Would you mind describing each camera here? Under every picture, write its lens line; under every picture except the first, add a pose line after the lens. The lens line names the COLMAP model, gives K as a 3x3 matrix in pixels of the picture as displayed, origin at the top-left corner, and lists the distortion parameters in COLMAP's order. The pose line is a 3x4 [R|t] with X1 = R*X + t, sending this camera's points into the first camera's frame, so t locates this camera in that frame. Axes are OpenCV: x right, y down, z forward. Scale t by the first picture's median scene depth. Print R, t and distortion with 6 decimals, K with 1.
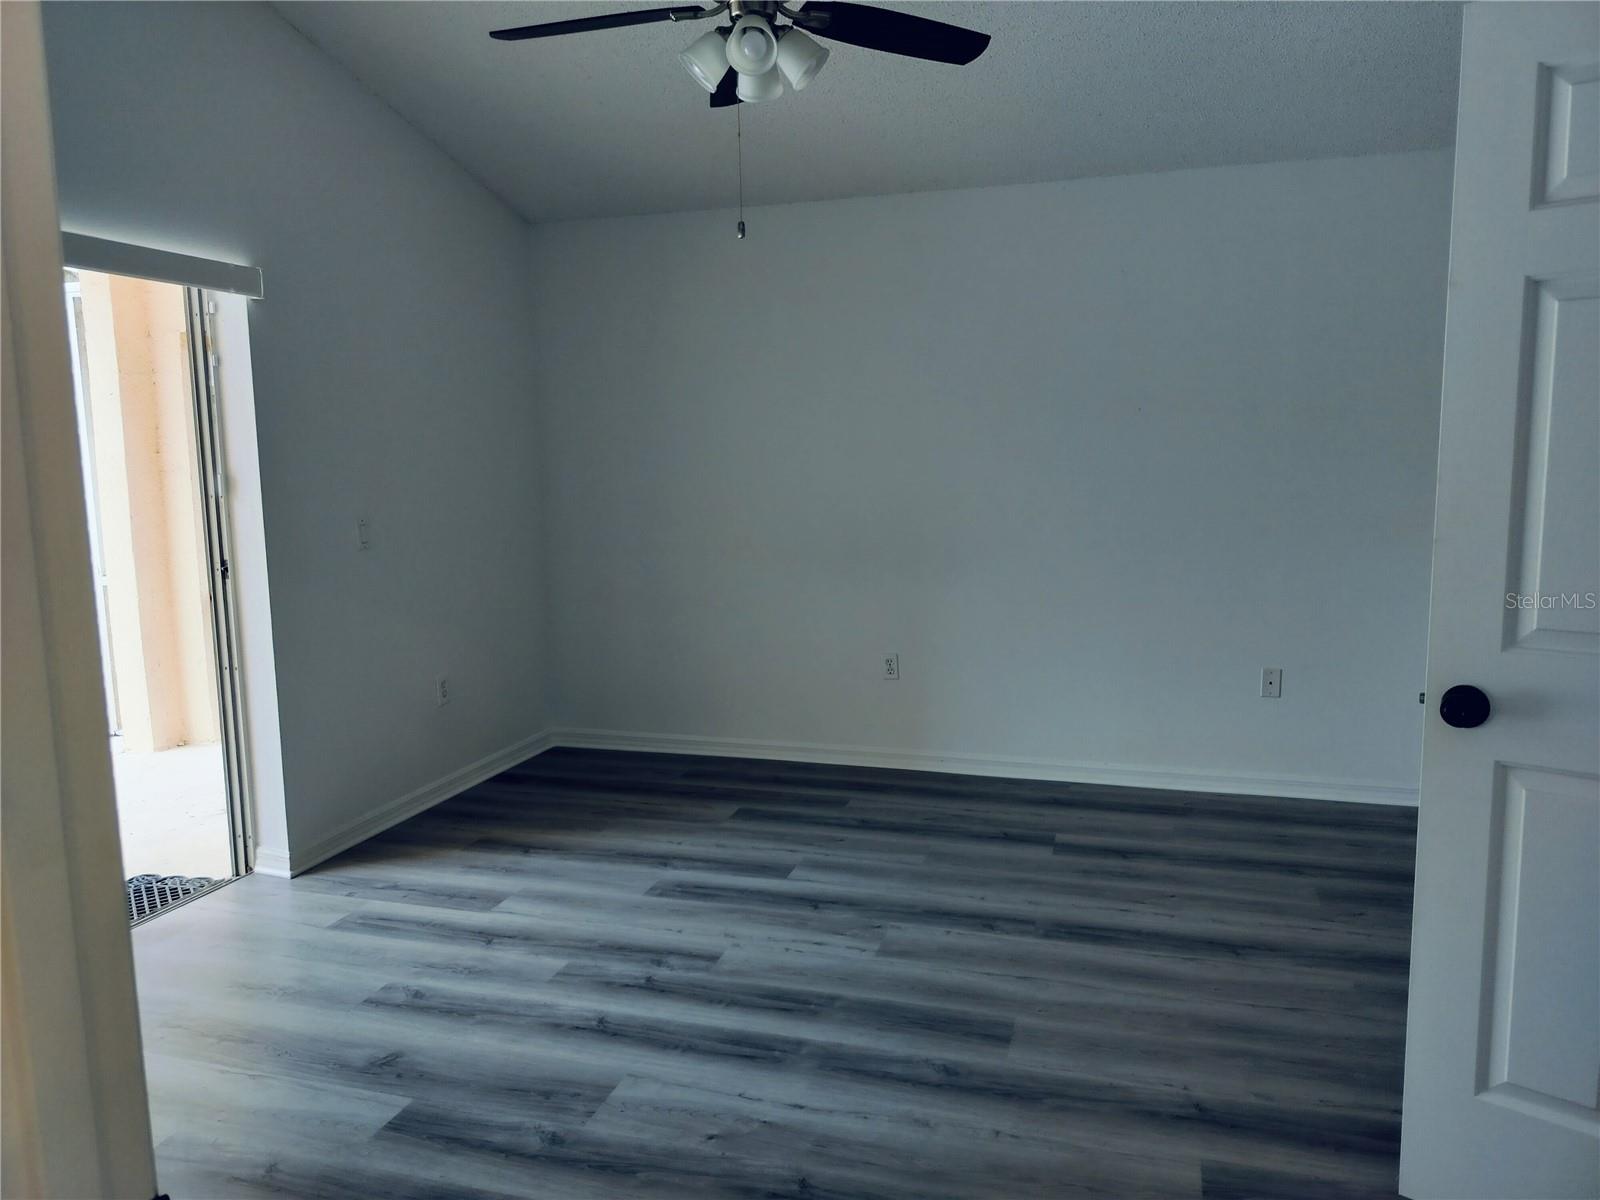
lens RADIAL K [[1122.6, 0, 803.9], [0, 1122.6, 603.6], [0, 0, 1]] dist [0.045430, -0.050846]
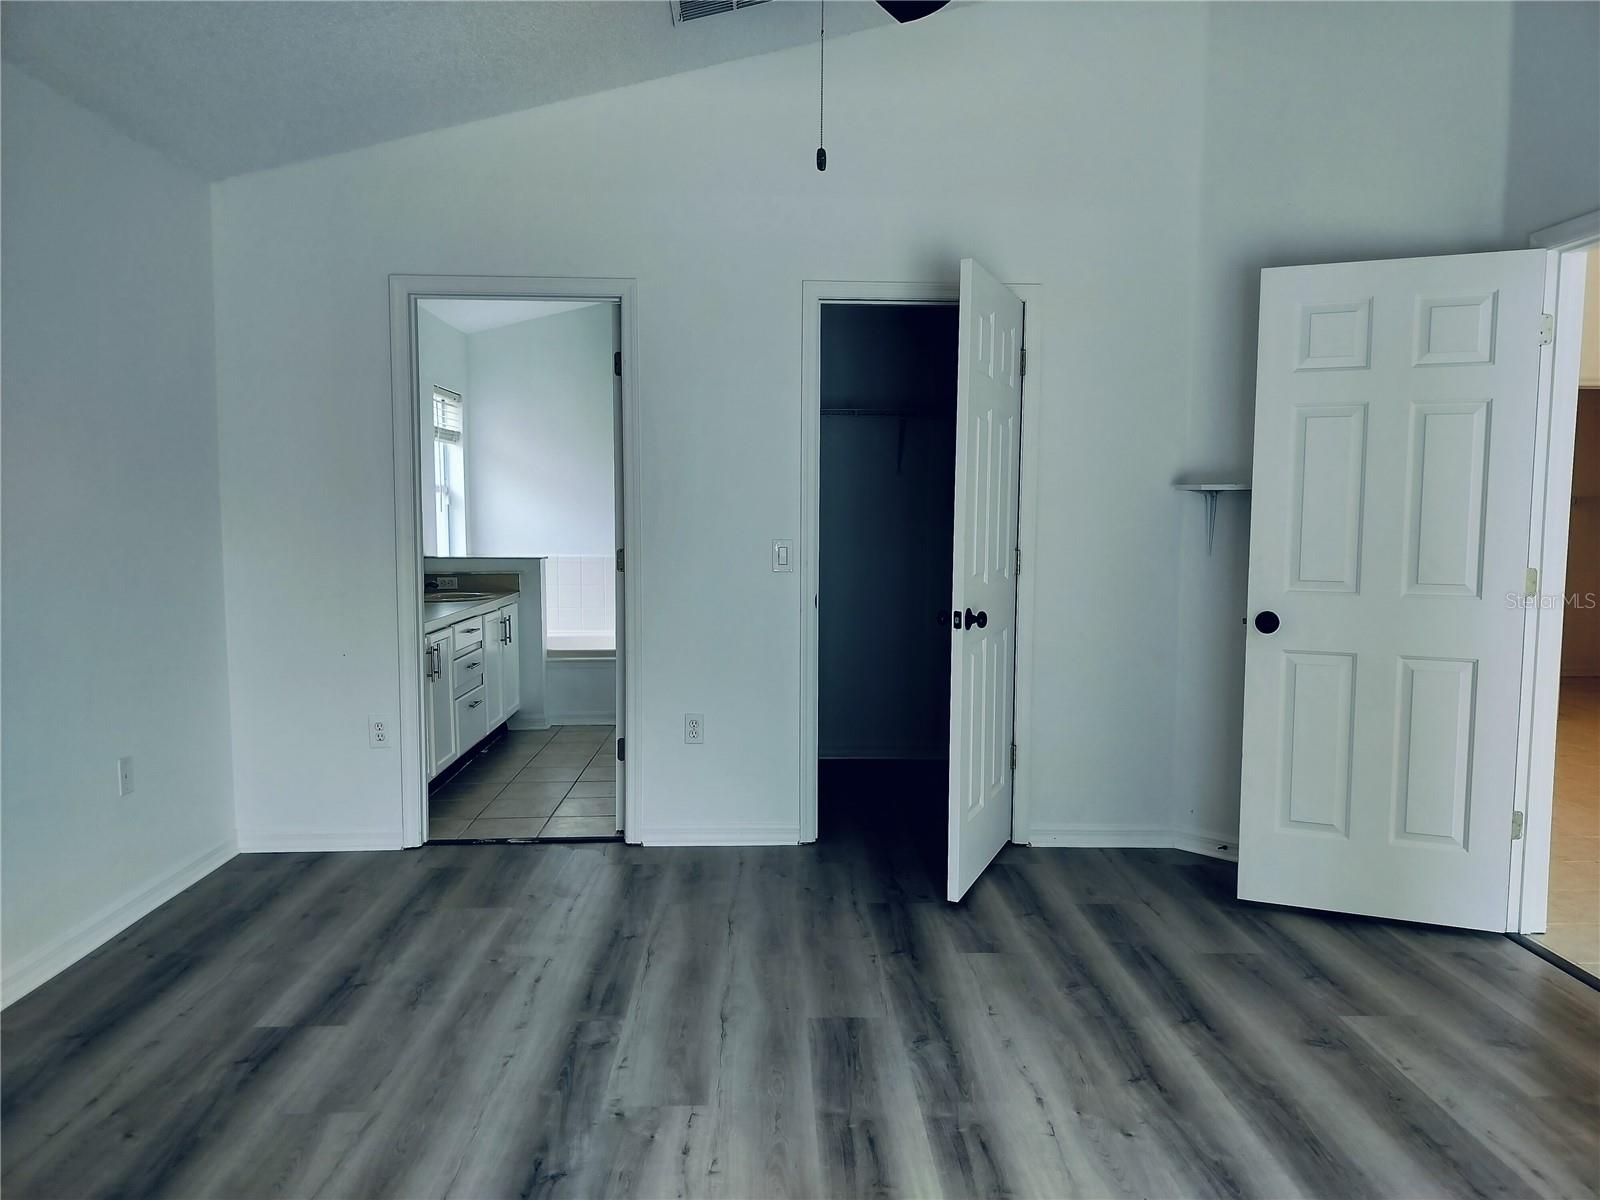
lens RADIAL K [[1122.6, 0, 804.9], [0, 1122.6, 596.3], [0, 0, 1]] dist [0.045430, -0.050846]
pose [[-0.339121, -0.059350, 0.938869, -0.646838], [0.118900, 0.987301, 0.105358, -0.108061], [-0.933199, 0.147360, -0.327758, 1.084101]]
